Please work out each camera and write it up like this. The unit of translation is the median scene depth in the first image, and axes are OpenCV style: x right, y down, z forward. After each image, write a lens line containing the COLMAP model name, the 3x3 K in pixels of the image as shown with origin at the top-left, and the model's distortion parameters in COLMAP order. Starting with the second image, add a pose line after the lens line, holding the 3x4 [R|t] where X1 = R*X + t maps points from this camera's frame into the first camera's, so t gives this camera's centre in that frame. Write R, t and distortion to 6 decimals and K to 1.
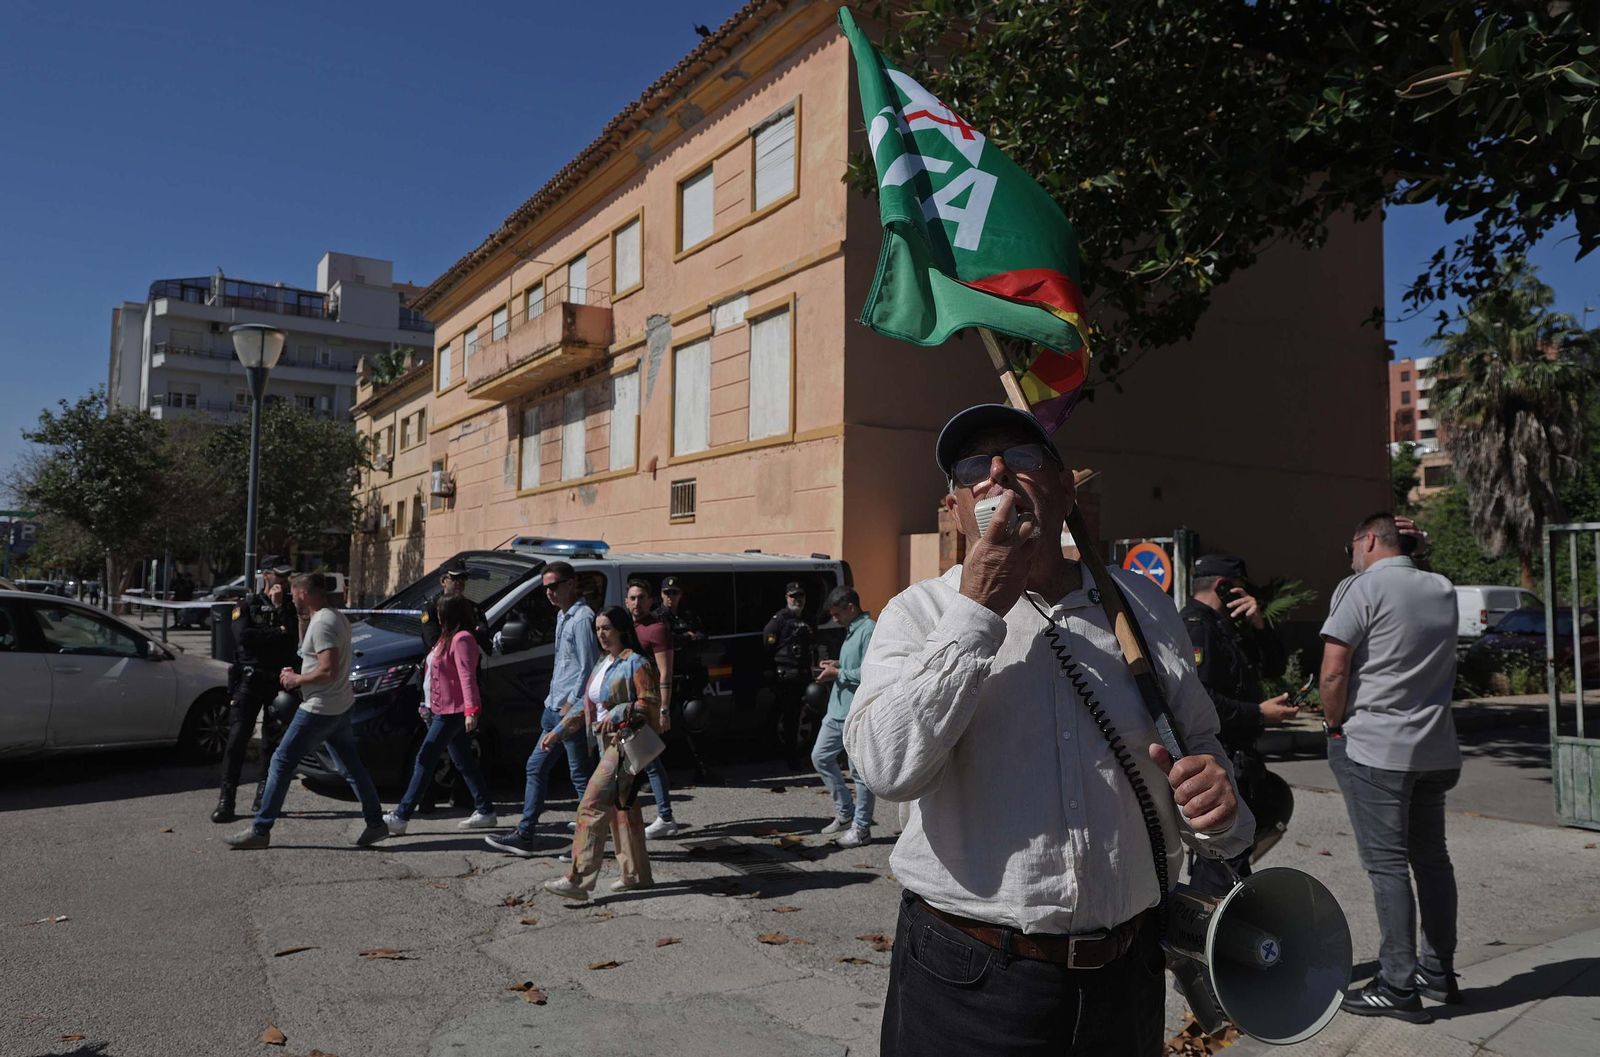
lens RADIAL K [[1108.8, 0, 789.1], [0, 1108.8, 550.8], [0, 0, 1]] dist [-0.003906, 0.000614]
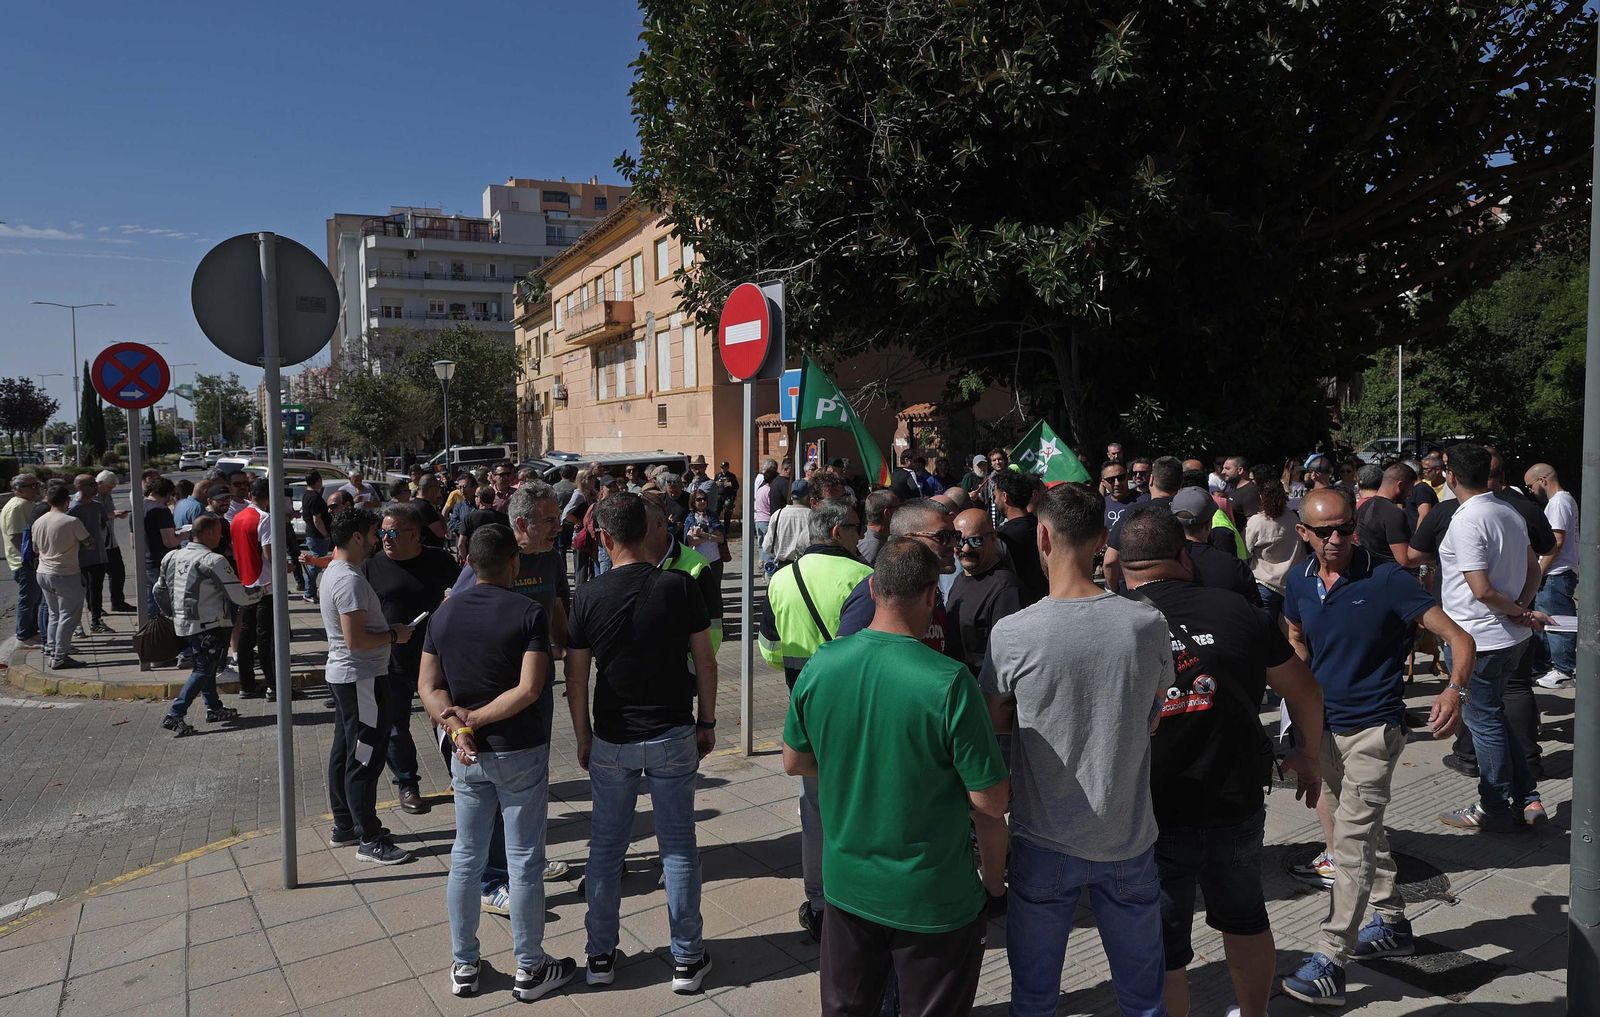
lens RADIAL K [[1017.9, 0, 800.0], [0, 1017.9, 508.5], [0, 0, 1]] dist [0.000727, 0.000303]
pose [[0.992047, -0.021071, -0.124094, 0.279553], [0.034529, 0.993625, 0.107318, -0.052124], [0.121042, -0.110749, 0.986450, -0.565149]]
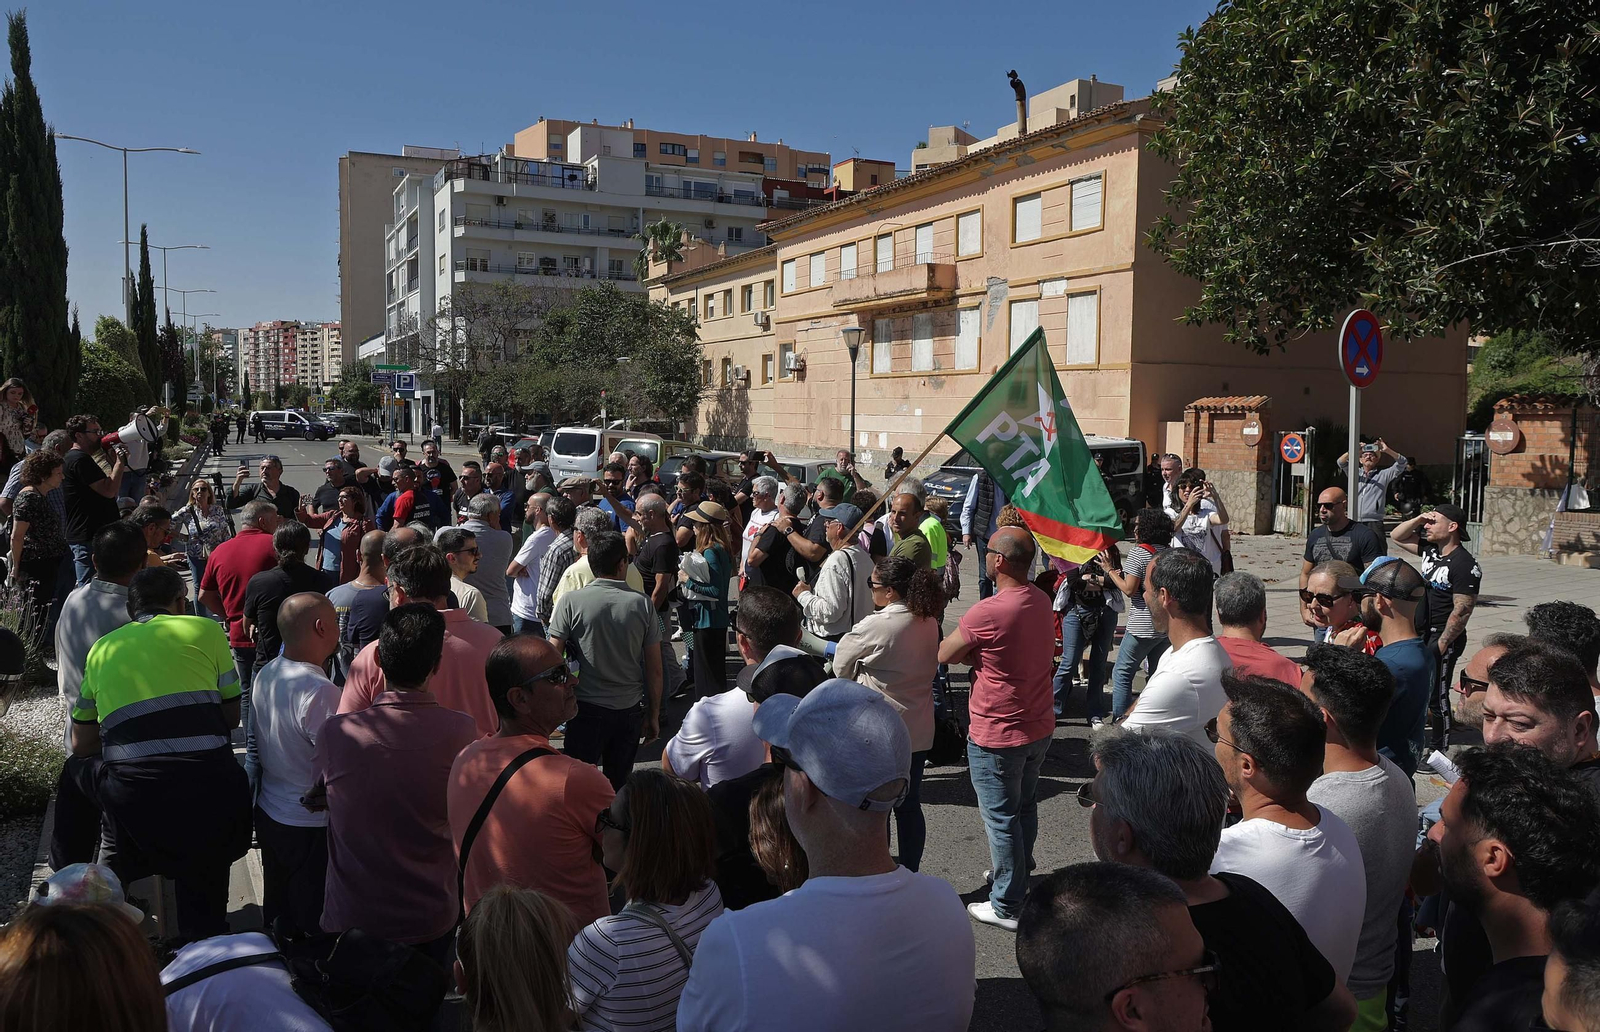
lens RADIAL K [[1112.7, 0, 824.4], [0, 1112.7, 511.6], [0, 0, 1]] dist [0.003697, -0.001574]
pose [[0.994732, 0.007326, -0.102243, -0.170245], [0.005517, 0.992171, 0.124765, -0.064284], [0.102357, -0.124672, 0.986904, -0.590400]]
